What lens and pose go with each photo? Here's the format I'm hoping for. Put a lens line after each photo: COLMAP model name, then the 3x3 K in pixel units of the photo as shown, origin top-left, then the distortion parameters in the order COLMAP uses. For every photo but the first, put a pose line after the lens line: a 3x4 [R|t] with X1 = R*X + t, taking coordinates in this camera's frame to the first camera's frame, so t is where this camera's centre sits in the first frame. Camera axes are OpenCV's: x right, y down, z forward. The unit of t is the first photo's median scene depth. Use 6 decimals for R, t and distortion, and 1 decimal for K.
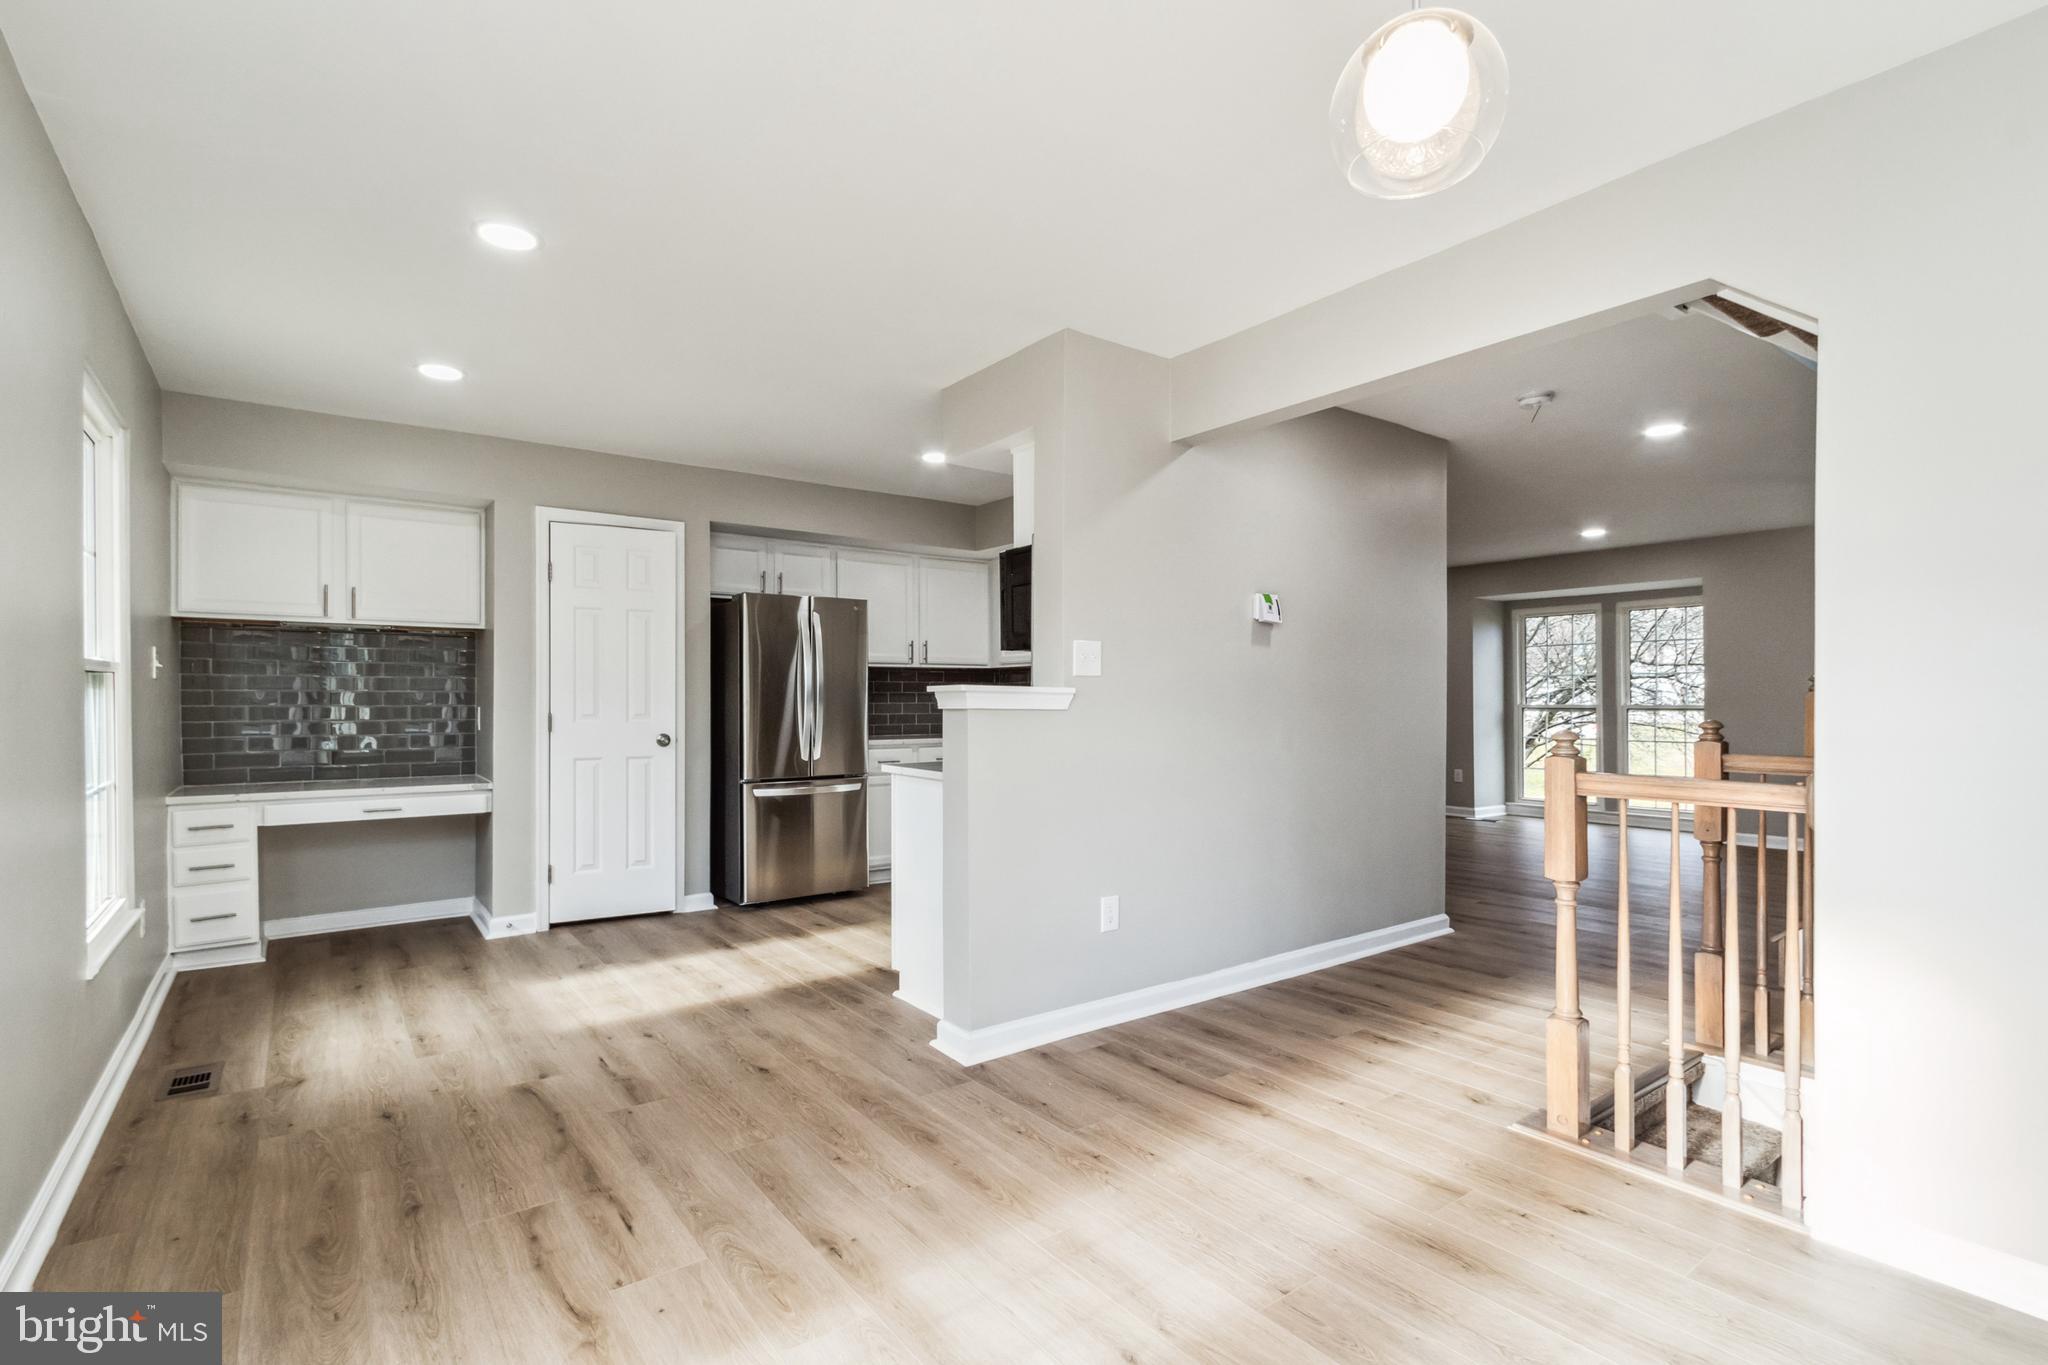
lens RADIAL K [[951.4, 0, 1005.5], [0, 951.4, 692.7], [0, 0, 1]] dist [0.008641, -0.000956]
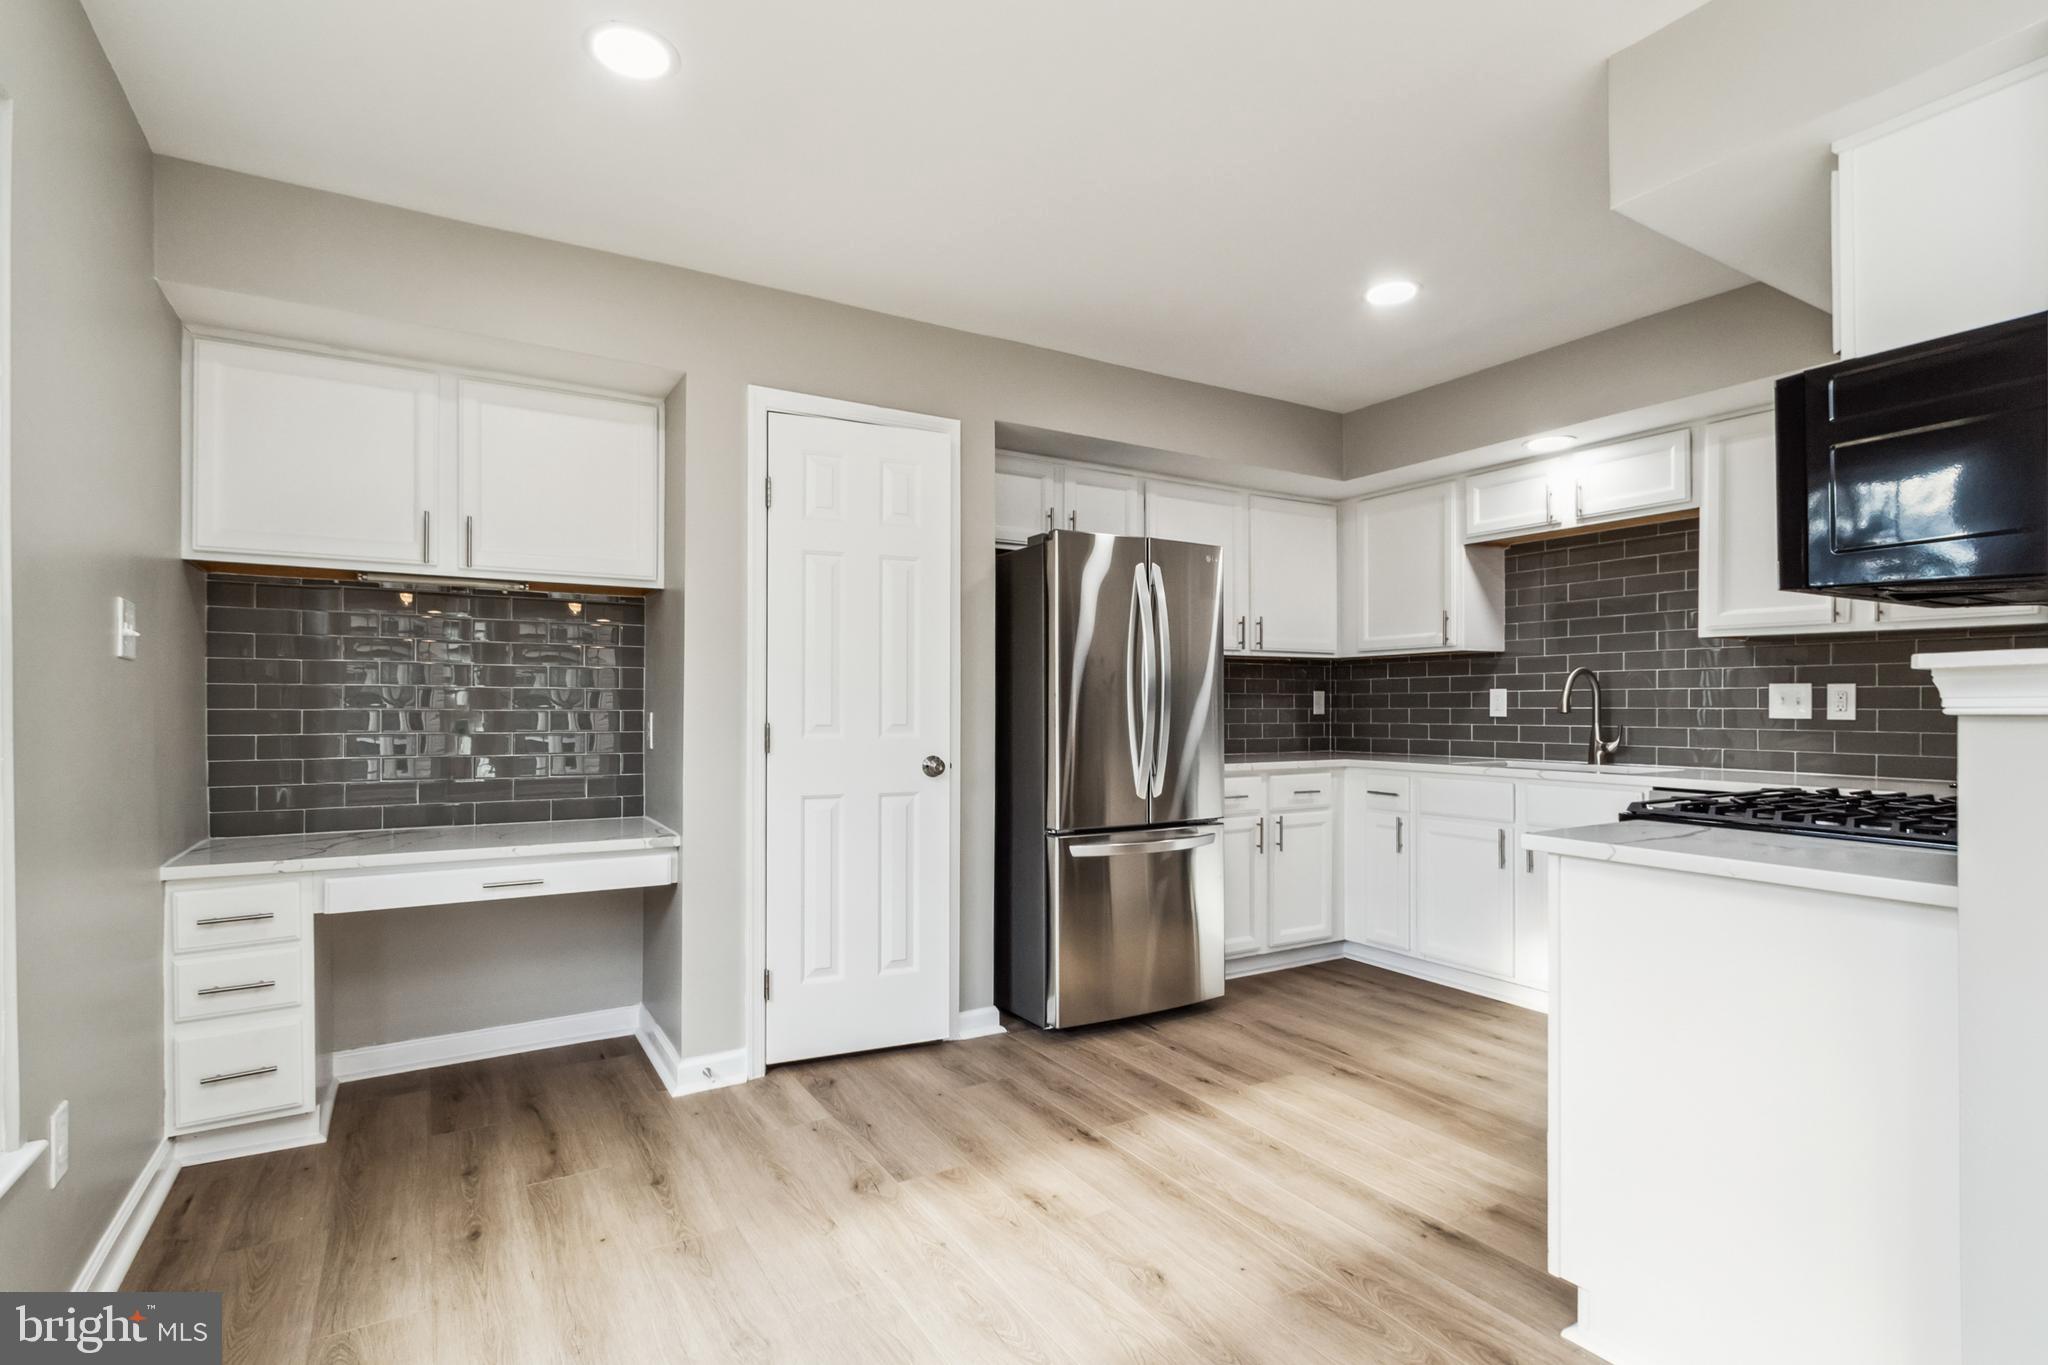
lens RADIAL K [[951.4, 0, 986.2], [0, 951.4, 694.0], [0, 0, 1]] dist [0.008641, -0.000956]
pose [[0.995196, -0.000366, -0.097902, -0.286777], [-0.000438, 0.999966, -0.008190, 0.008399], [0.097902, 0.008193, 0.995162, 0.415941]]
